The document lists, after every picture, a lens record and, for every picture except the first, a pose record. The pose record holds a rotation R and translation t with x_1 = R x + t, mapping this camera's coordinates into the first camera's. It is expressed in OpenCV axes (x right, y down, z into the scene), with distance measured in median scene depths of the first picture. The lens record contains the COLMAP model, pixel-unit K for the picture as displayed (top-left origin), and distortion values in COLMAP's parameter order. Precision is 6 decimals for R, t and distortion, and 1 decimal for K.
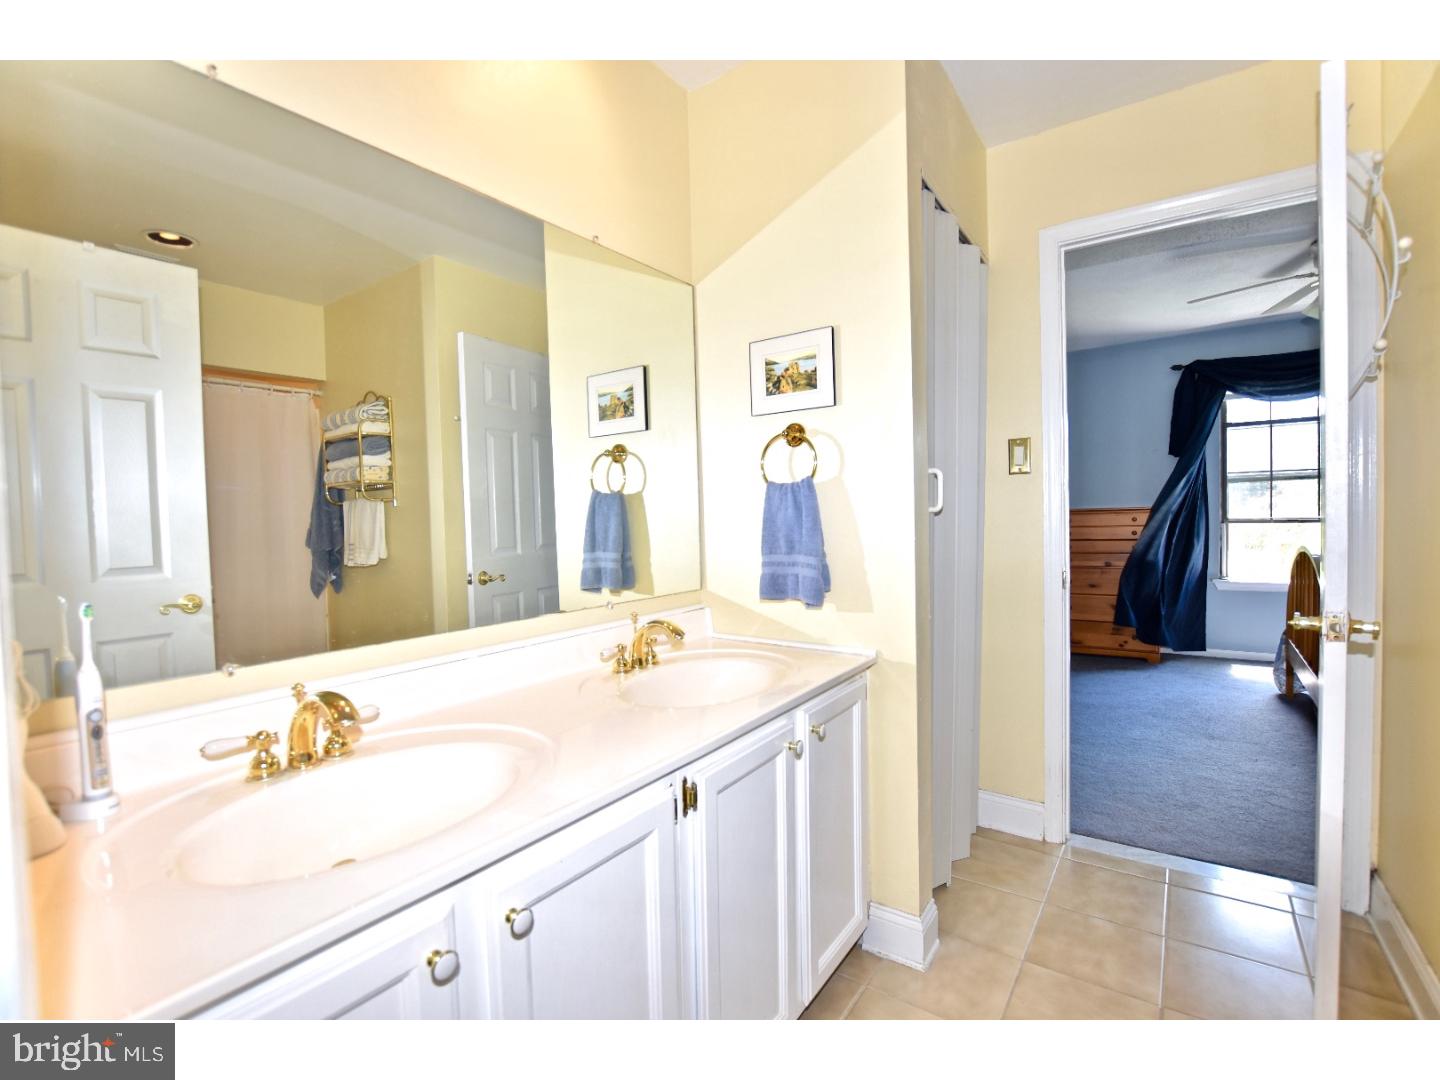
lens RADIAL K [[634.8, 0, 720.0], [0, 634.8, 540.0], [0, 0, 1]] dist [-0.036716, 0.000378]
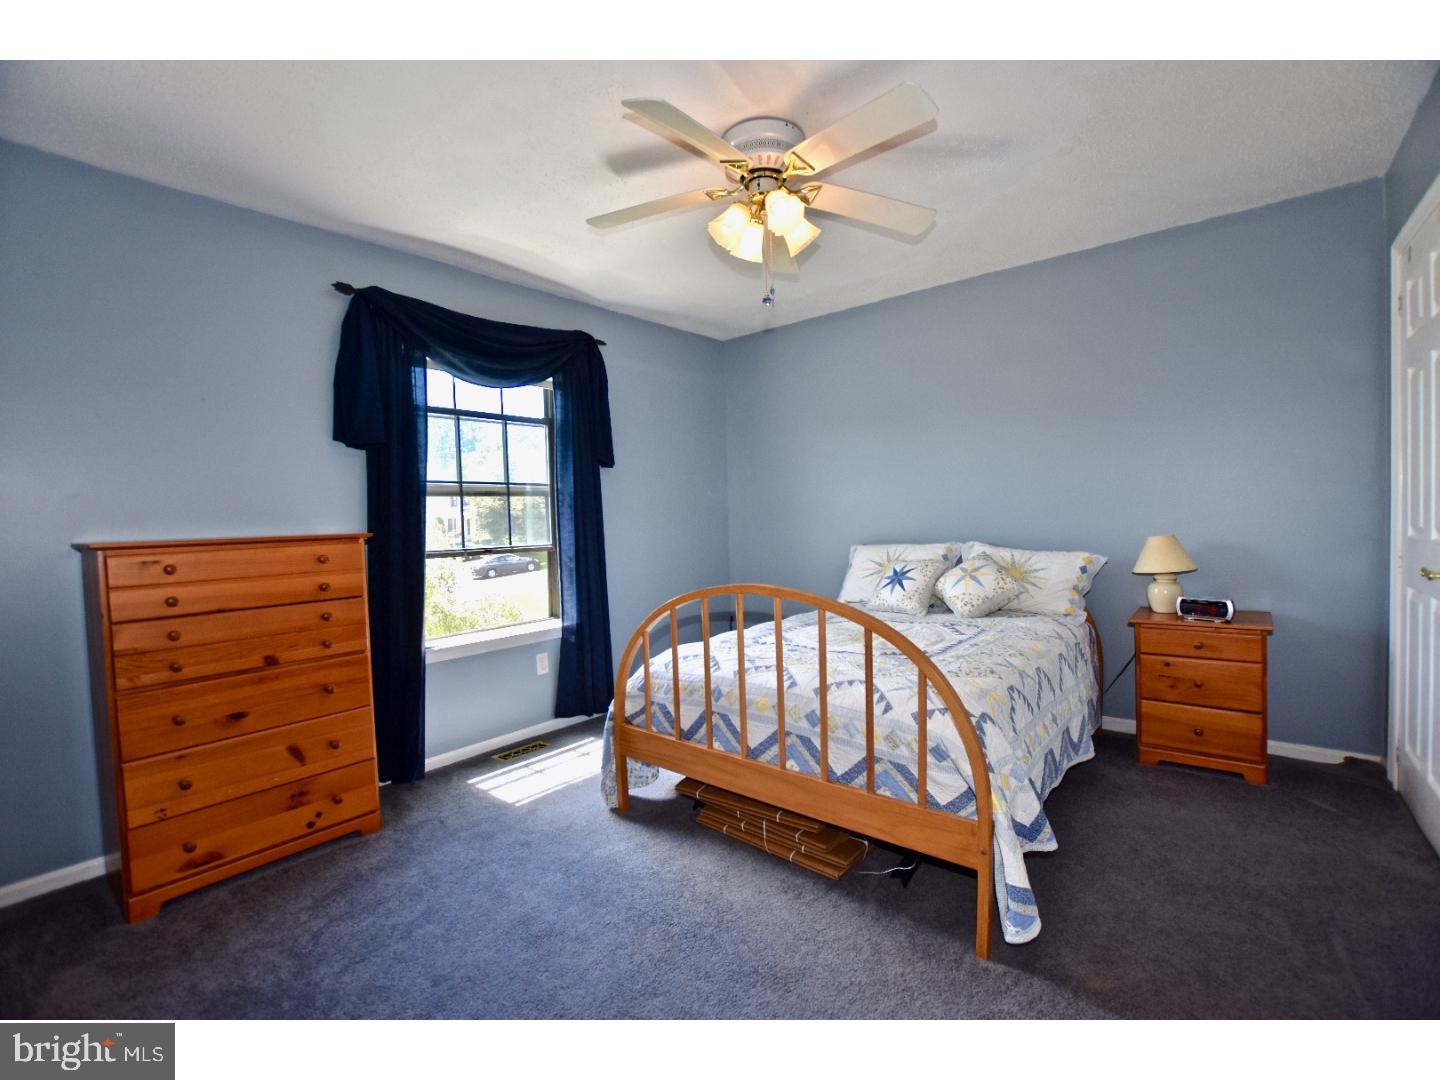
lens RADIAL K [[634.8, 0, 720.0], [0, 634.8, 540.0], [0, 0, 1]] dist [-0.036716, 0.000378]
pose [[0.075190, -0.011290, 0.997105, 0.198293], [0.079351, 0.996833, 0.005303, -0.026117], [-0.994007, 0.078723, 0.075847, 0.639872]]
